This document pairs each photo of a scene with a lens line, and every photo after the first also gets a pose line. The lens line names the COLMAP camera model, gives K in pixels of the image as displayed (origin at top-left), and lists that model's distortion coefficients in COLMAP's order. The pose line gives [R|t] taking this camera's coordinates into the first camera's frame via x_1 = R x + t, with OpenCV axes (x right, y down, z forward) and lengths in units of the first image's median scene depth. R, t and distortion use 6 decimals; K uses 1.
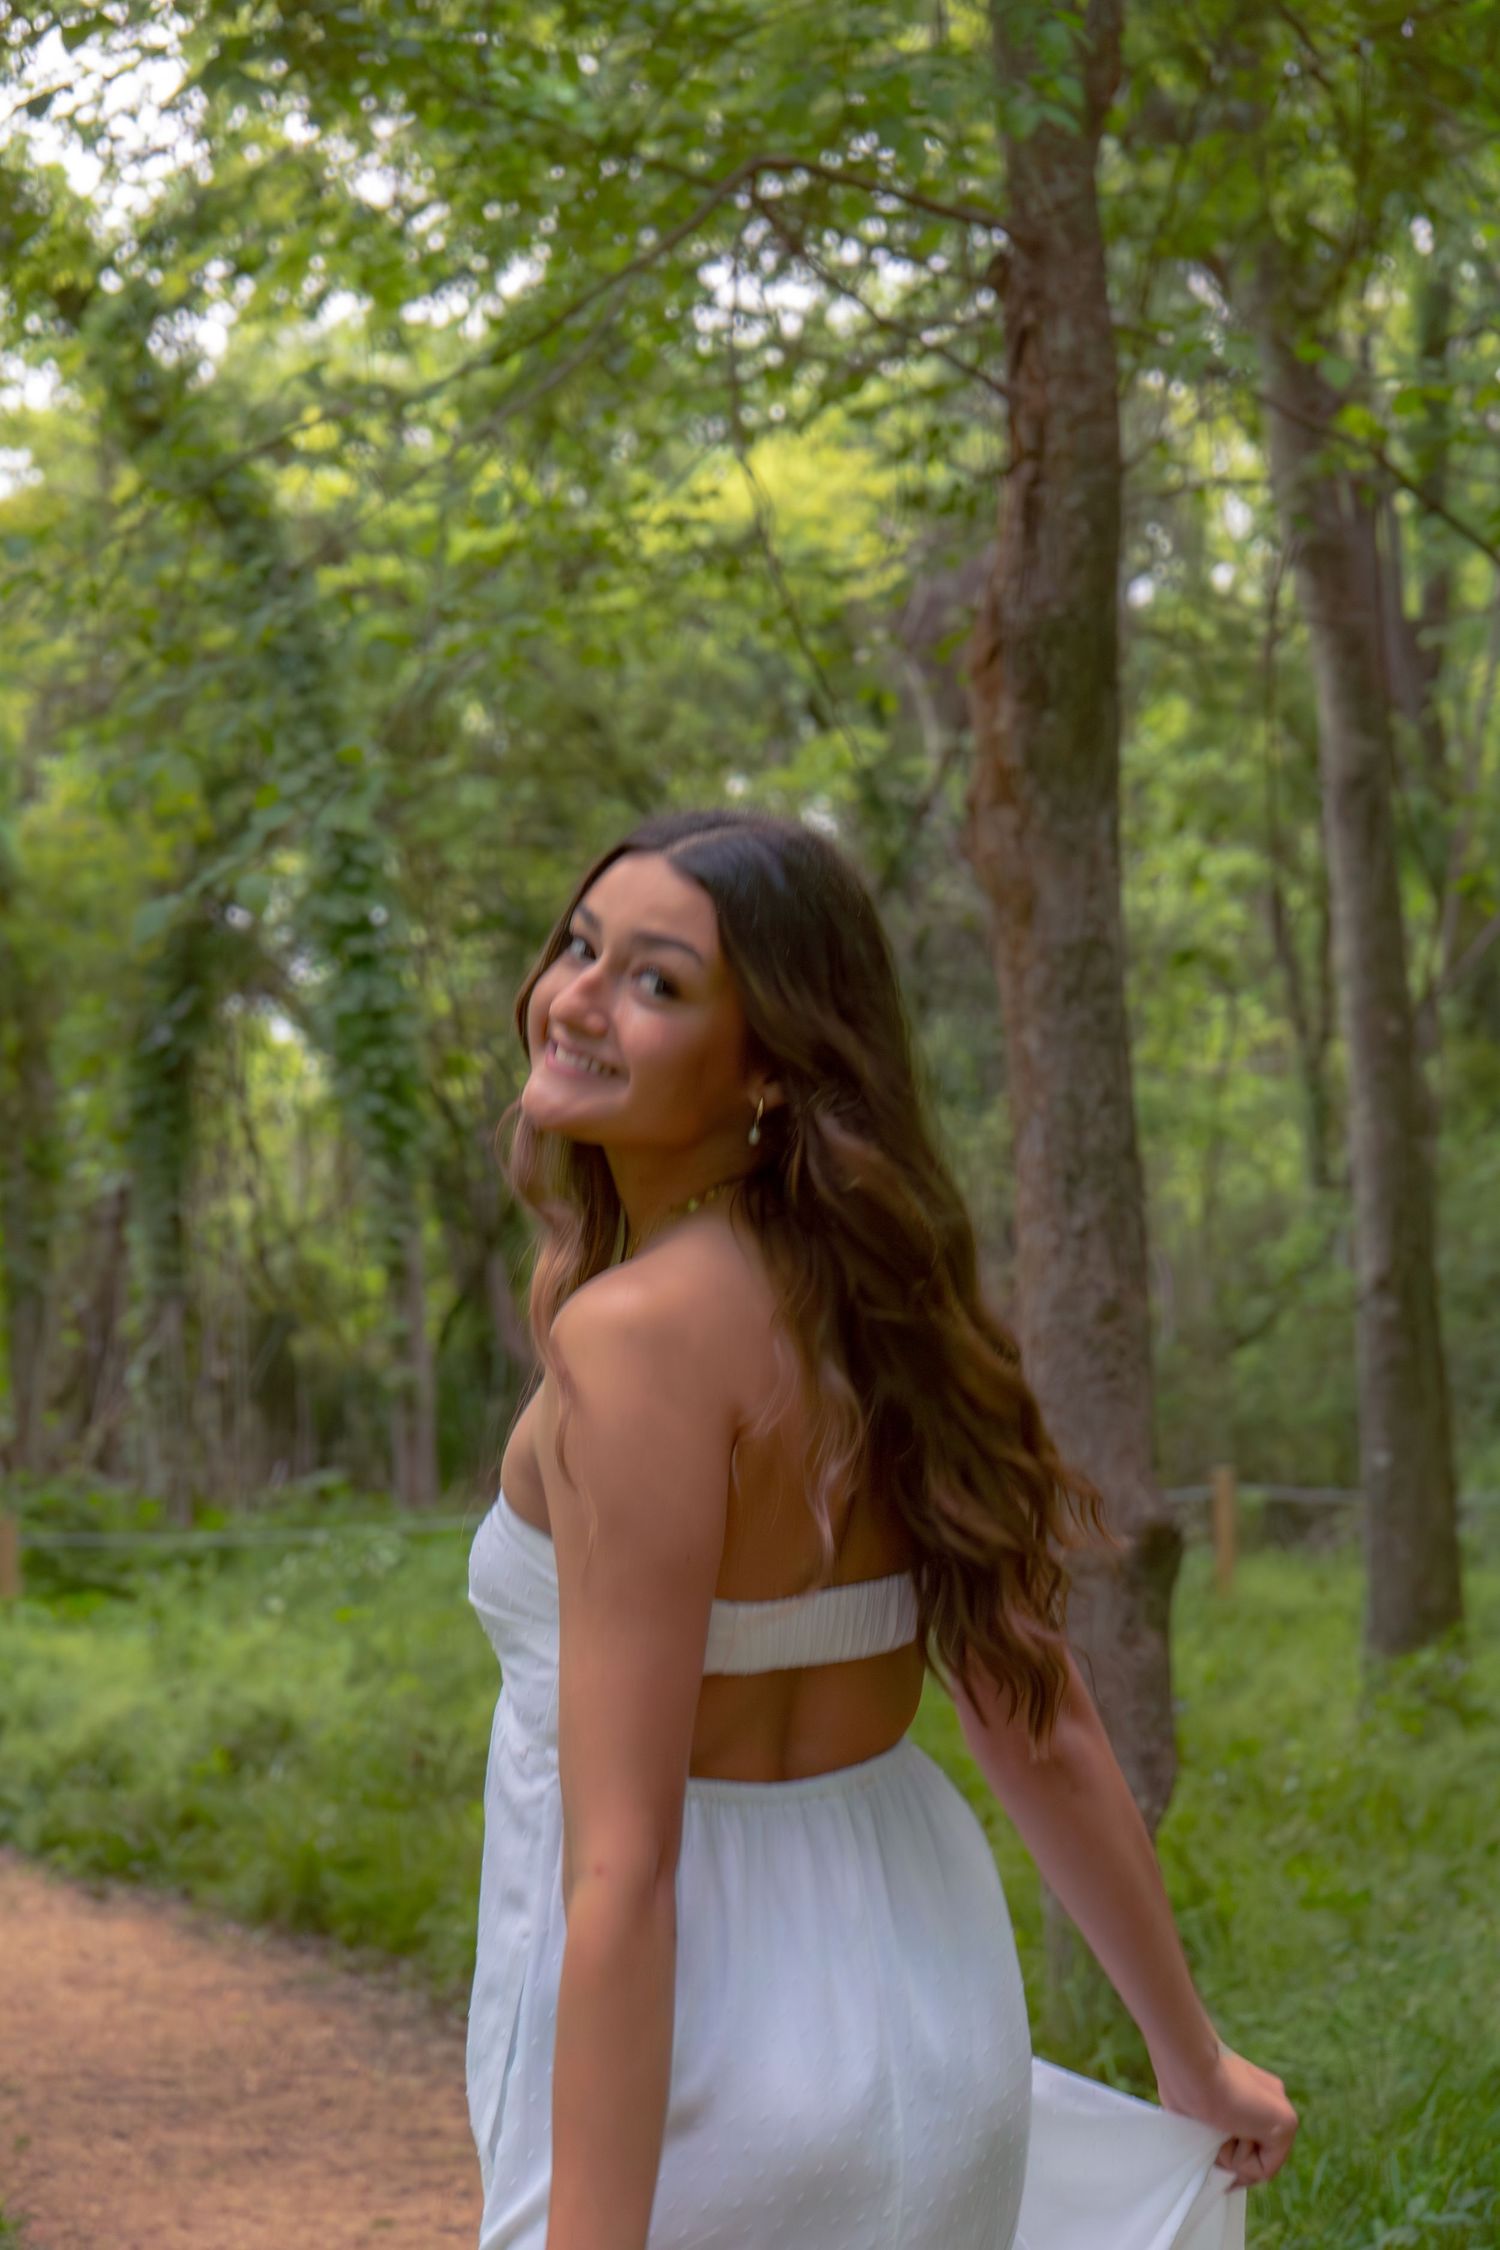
lens RADIAL K [[4902.6, 0, 716.3], [0, 4902.6, 1161.2], [0, 0, 1]] dist [0.137814, 0.000000]
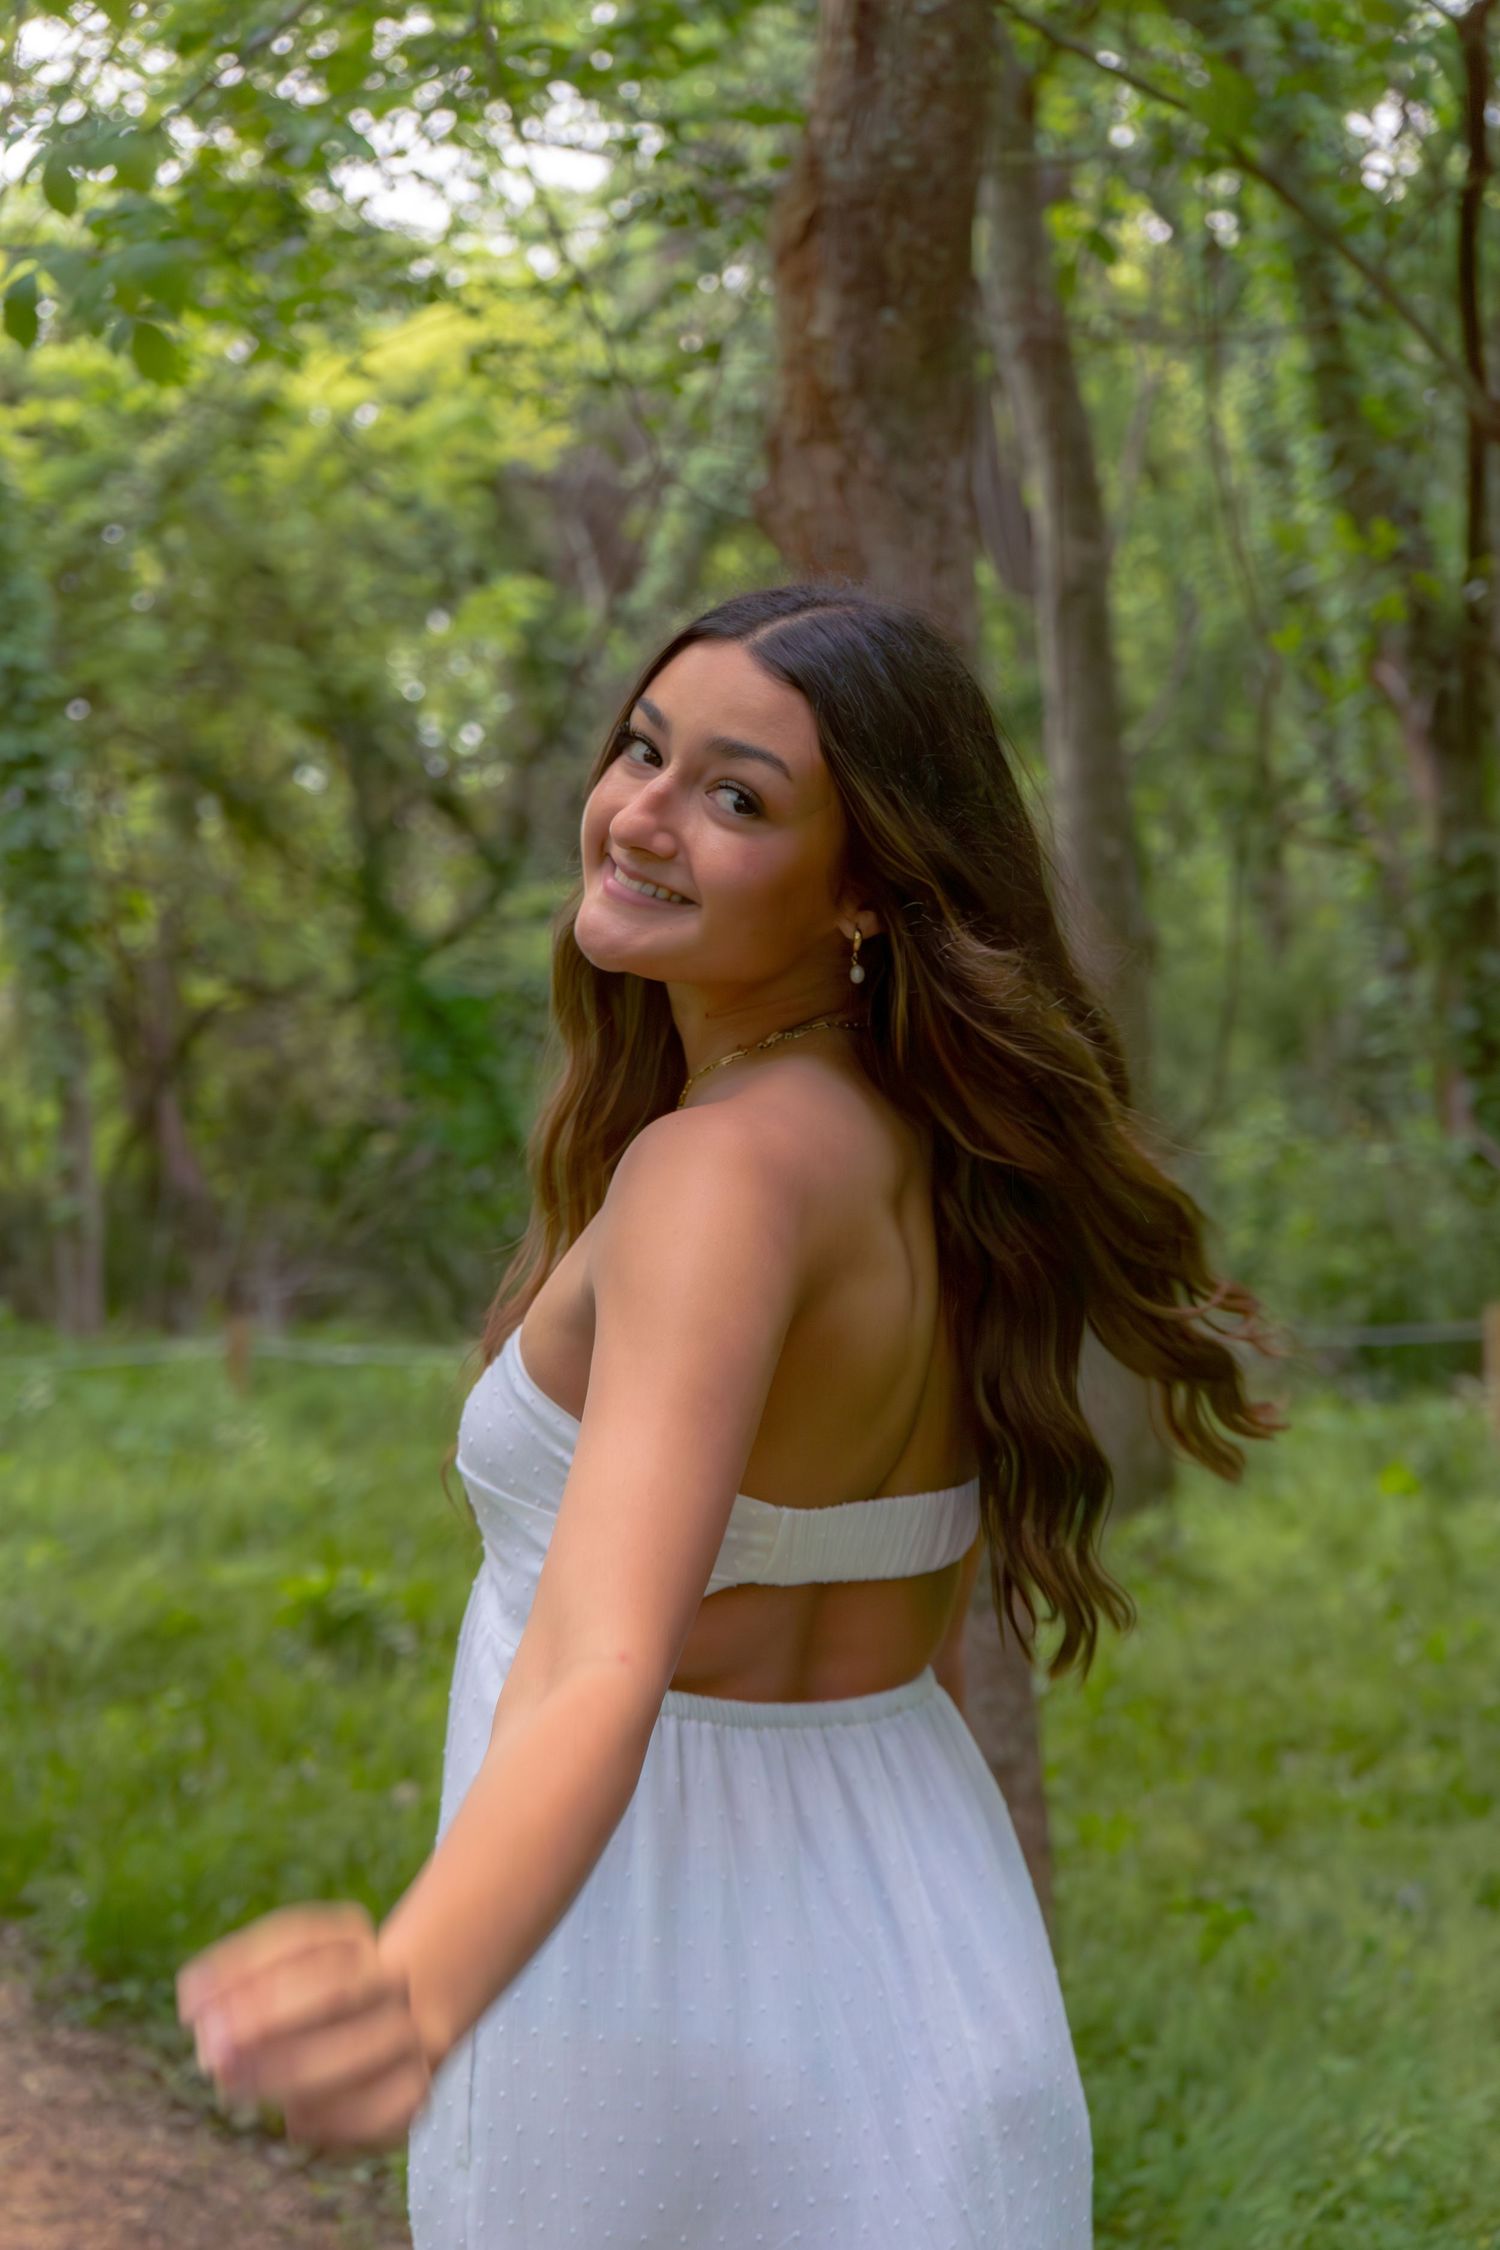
lens RADIAL K [[4210.2, 0, 758.3], [0, 4210.2, 1123.0], [0, 0, 1]] dist [0.036060, 0.000000]
pose [[0.995795, 0.008504, 0.091219, -0.002547], [-0.010735, 0.999654, 0.024001, 0.005325], [-0.090984, -0.024879, 0.995542, 0.170399]]
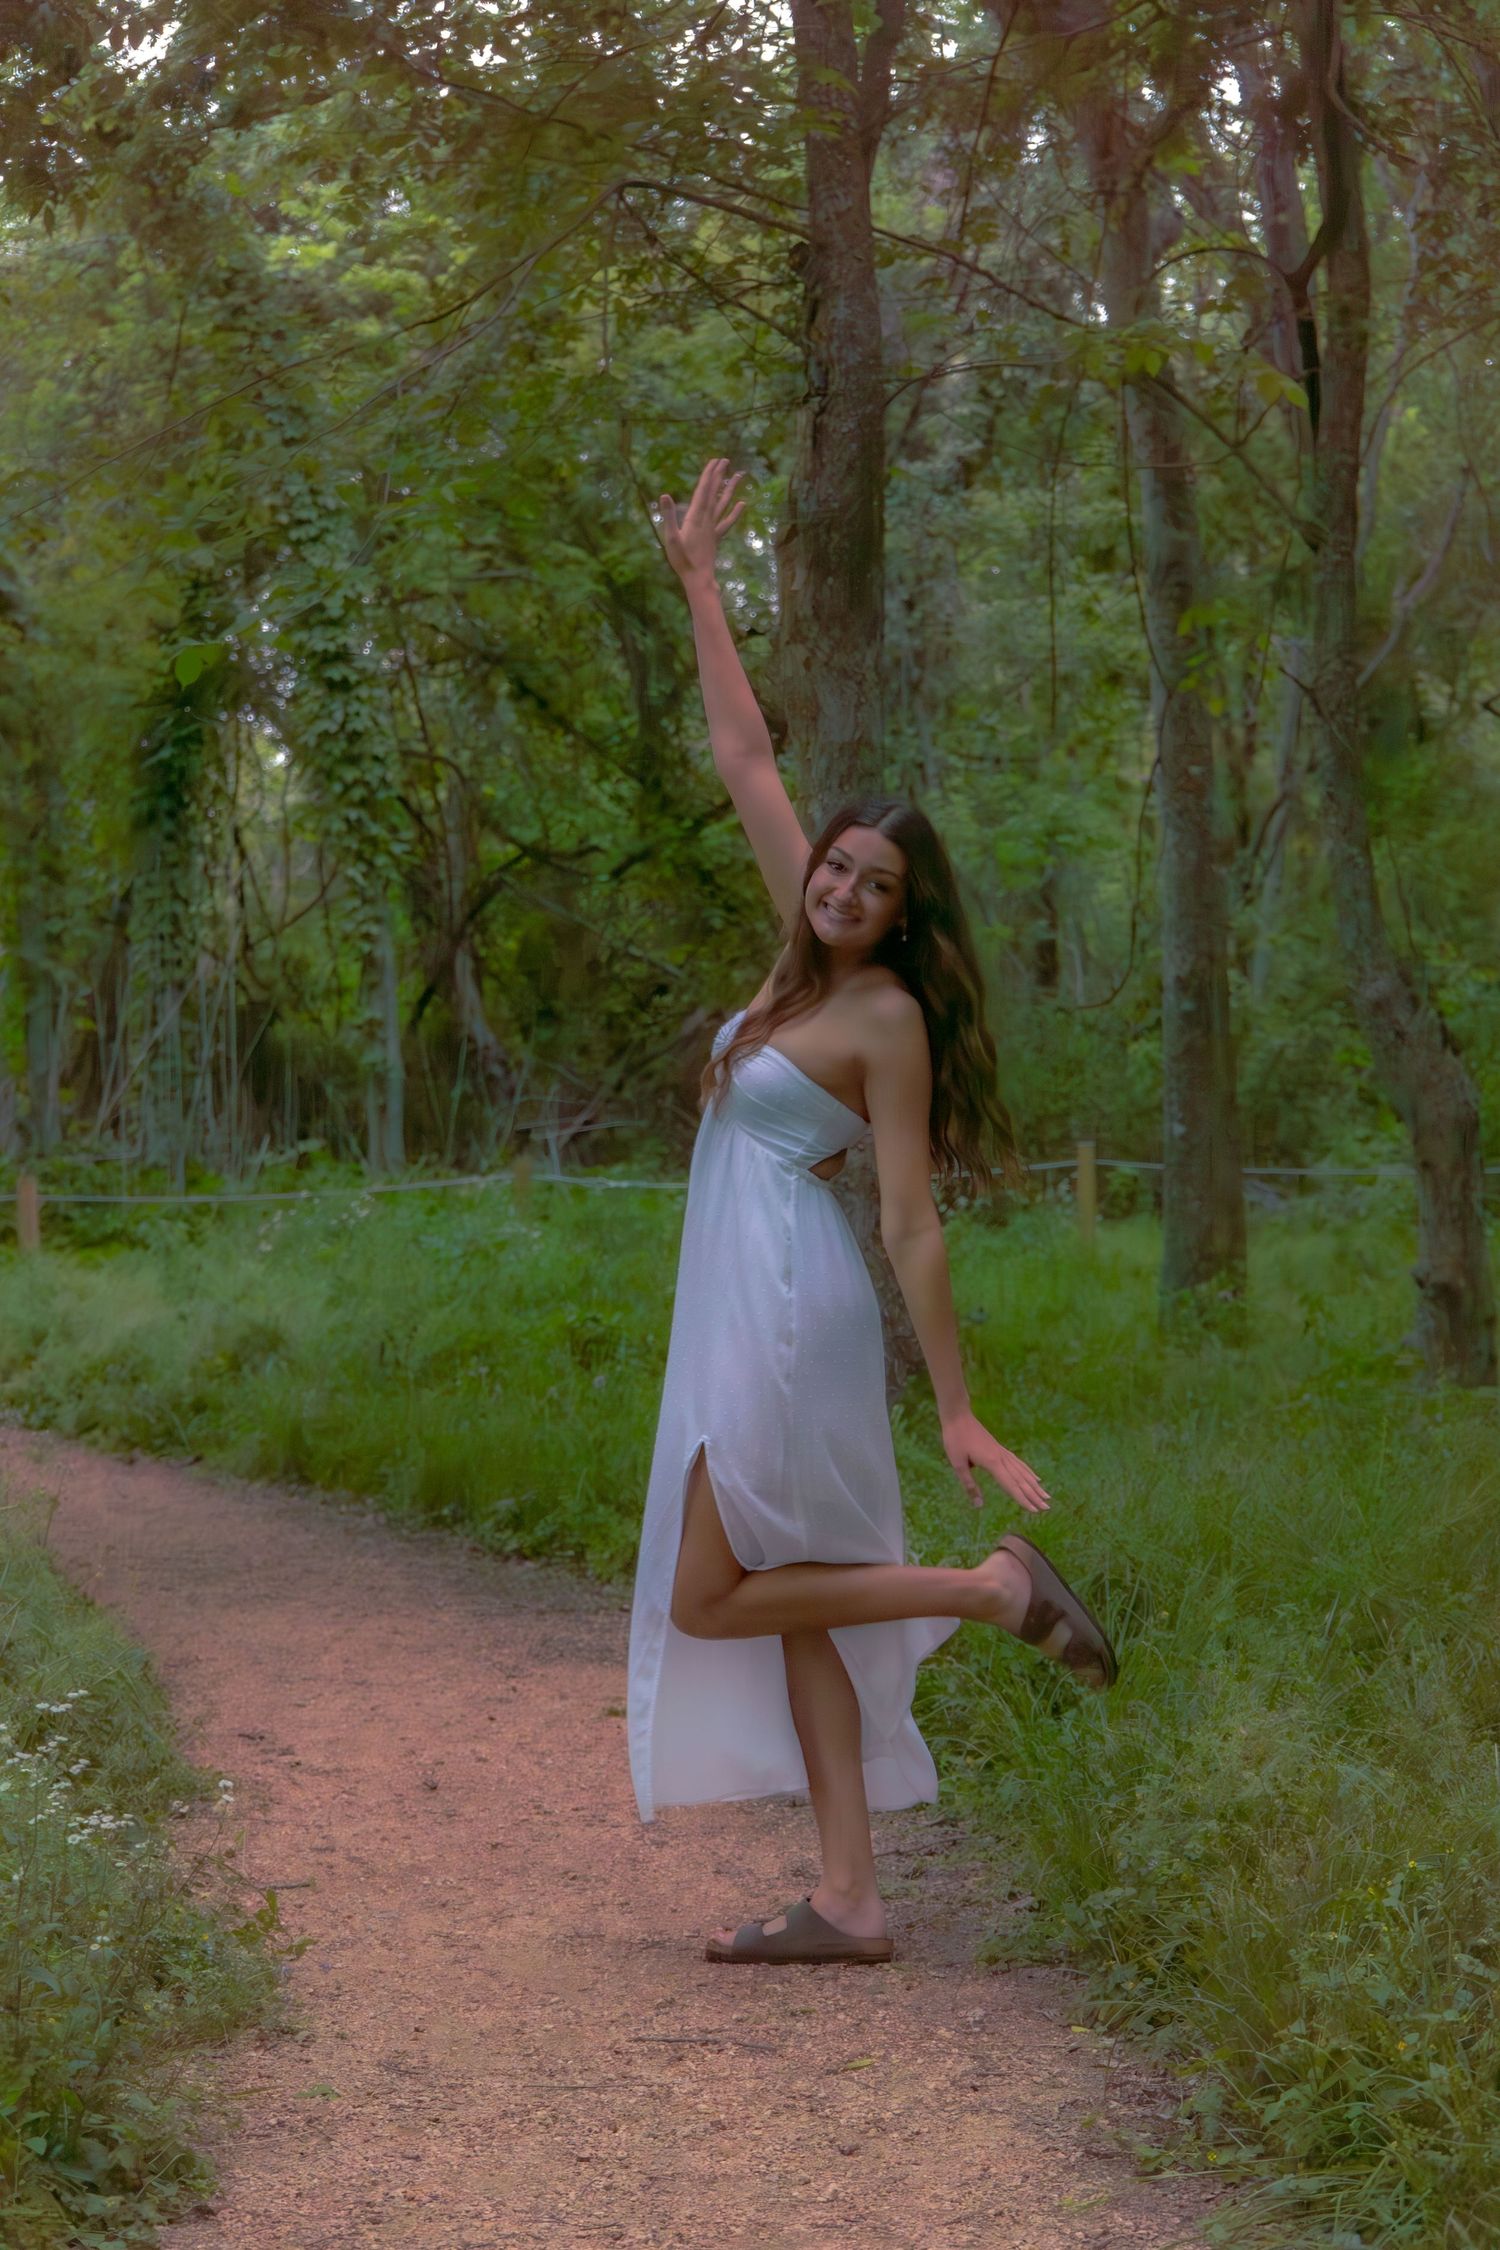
lens RADIAL K [[4902.6, 0, 729.5], [0, 4902.6, 1133.4], [0, 0, 1]] dist [0.137814, 0.000000]
pose [[0.999942, 0.007931, 0.007325, 0.013173], [-0.008335, 0.998340, 0.056983, -0.005562], [-0.006861, -0.057040, 0.998348, -0.177511]]
